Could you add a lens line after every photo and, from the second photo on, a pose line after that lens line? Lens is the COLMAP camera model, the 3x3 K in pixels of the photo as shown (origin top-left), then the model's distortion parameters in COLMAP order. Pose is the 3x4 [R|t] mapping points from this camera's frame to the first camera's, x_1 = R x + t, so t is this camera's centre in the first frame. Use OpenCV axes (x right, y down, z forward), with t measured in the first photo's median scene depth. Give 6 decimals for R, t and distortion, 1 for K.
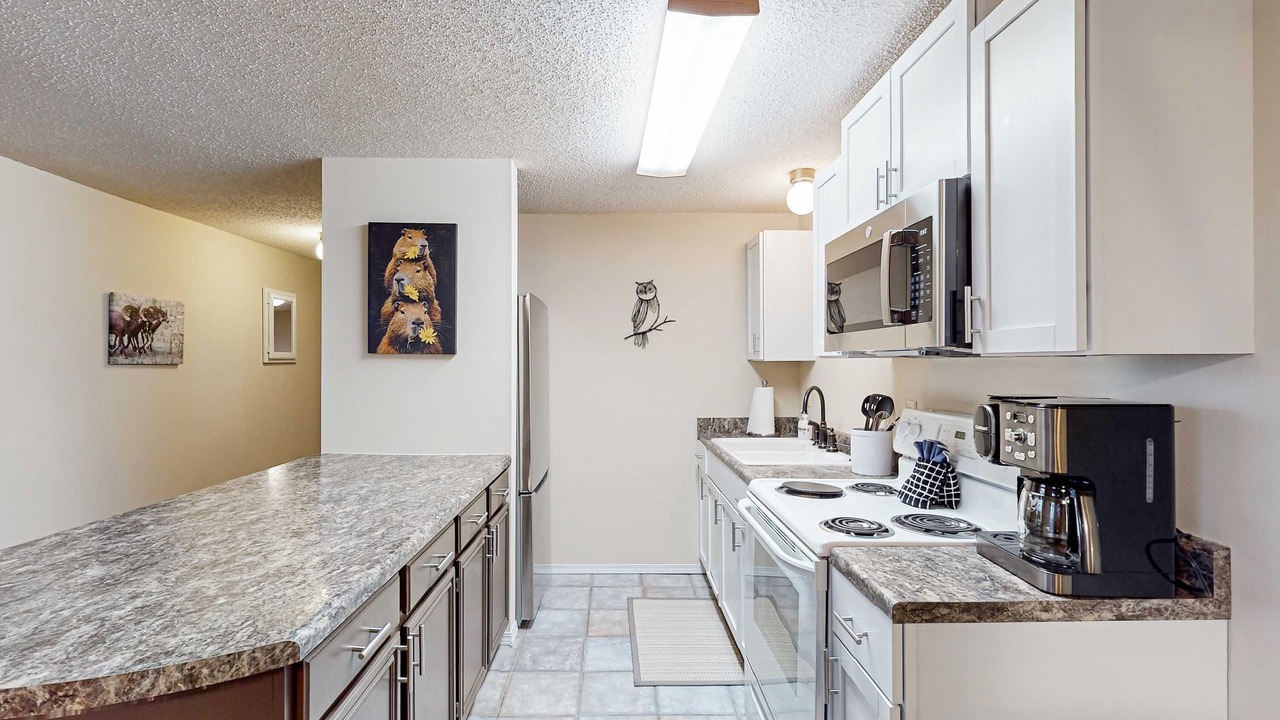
lens RADIAL K [[565.1, 0, 623.3], [0, 565.1, 361.9], [0, 0, 1]] dist [0.000244, -0.000020]
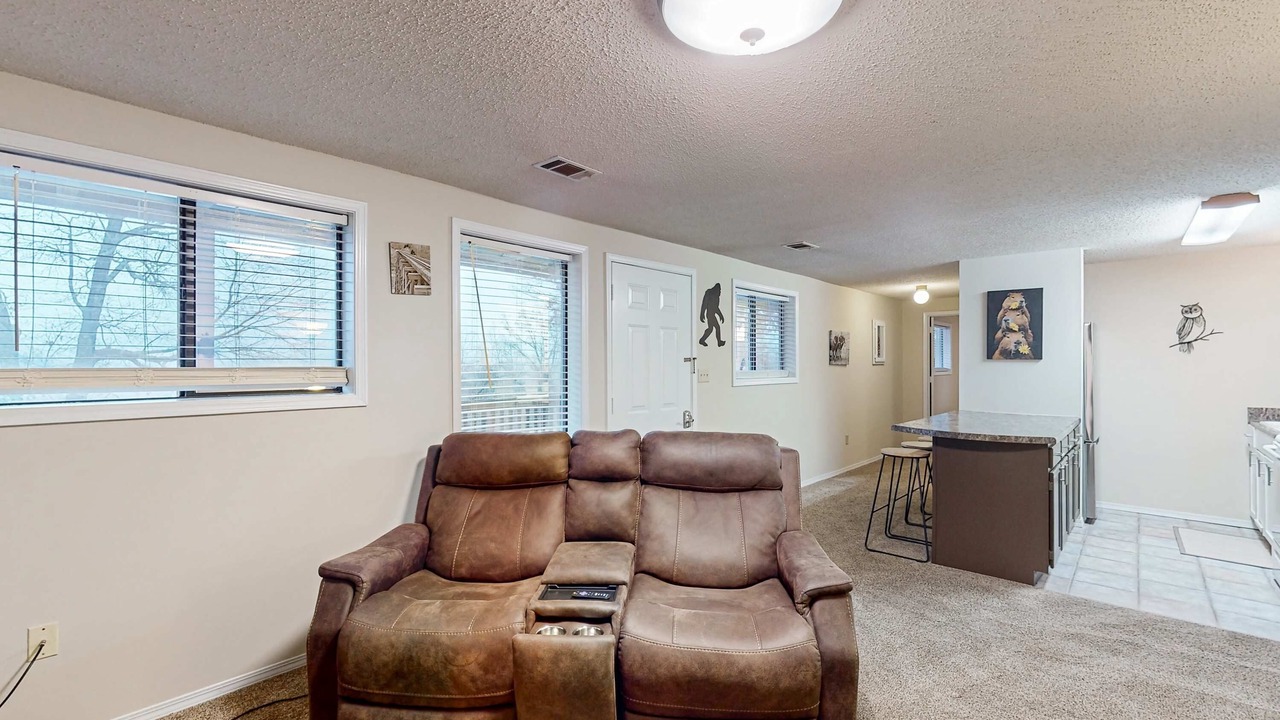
lens RADIAL K [[559.2, 0, 640.6], [0, 559.2, 362.4], [0, 0, 1]] dist [0.000691, 0.000188]
pose [[0.734776, -0.001596, -0.678308, -0.027248], [0.000274, 0.999998, -0.002057, -0.000803], [0.678310, 0.001325, 0.734775, -1.196247]]
